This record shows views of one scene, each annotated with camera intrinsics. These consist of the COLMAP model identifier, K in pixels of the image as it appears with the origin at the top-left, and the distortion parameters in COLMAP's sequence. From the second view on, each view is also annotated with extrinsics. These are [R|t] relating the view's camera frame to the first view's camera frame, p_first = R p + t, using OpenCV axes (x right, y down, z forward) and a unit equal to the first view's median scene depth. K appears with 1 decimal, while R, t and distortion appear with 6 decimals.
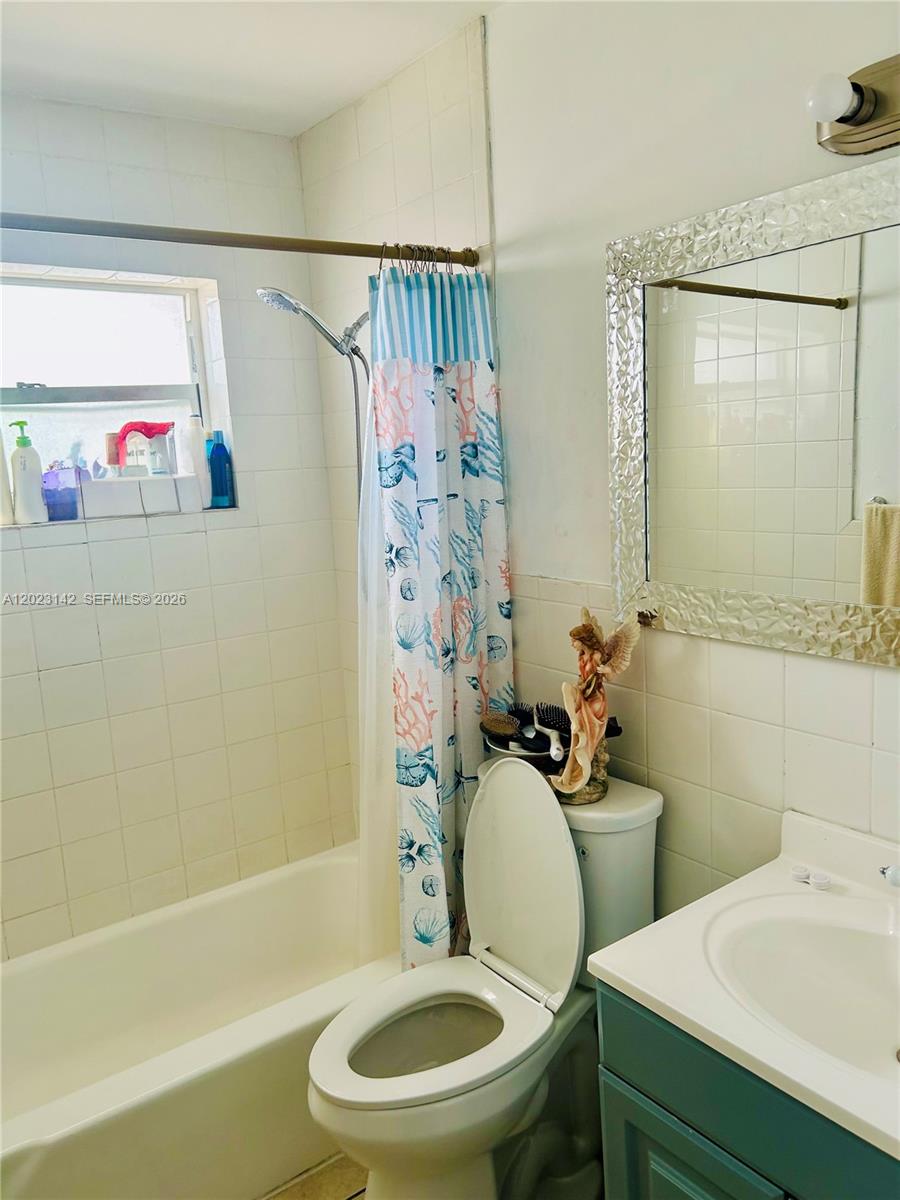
lens RADIAL K [[899.5, 0, 449.5], [0, 899.5, 604.5], [0, 0, 1]] dist [0.035818, -0.041546]
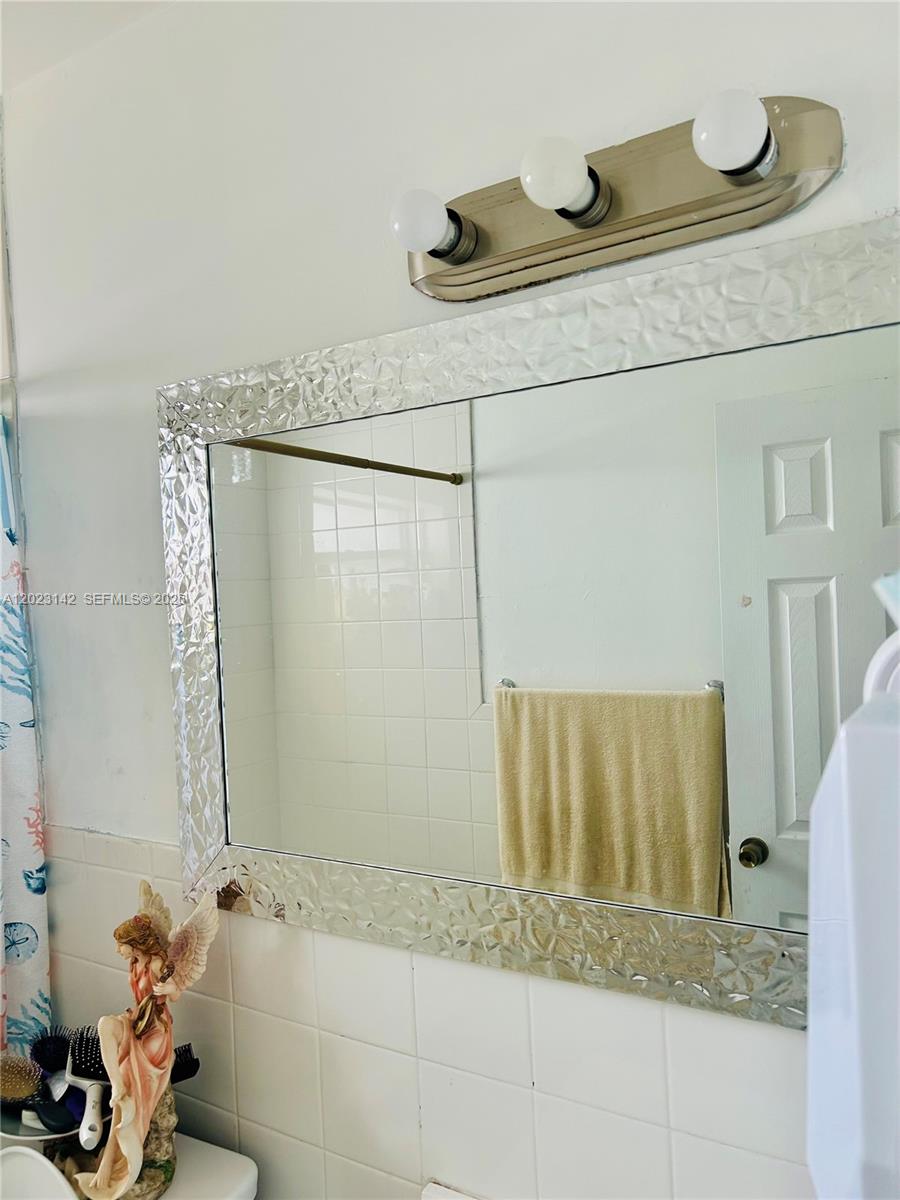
lens RADIAL K [[899.5, 0, 443.6], [0, 899.5, 597.6], [0, 0, 1]] dist [0.035818, -0.041546]
pose [[0.929840, 0.002376, 0.367955, 0.115447], [0.060771, 0.985255, -0.159934, -0.092718], [-0.362910, 0.171074, 0.915986, 0.254982]]
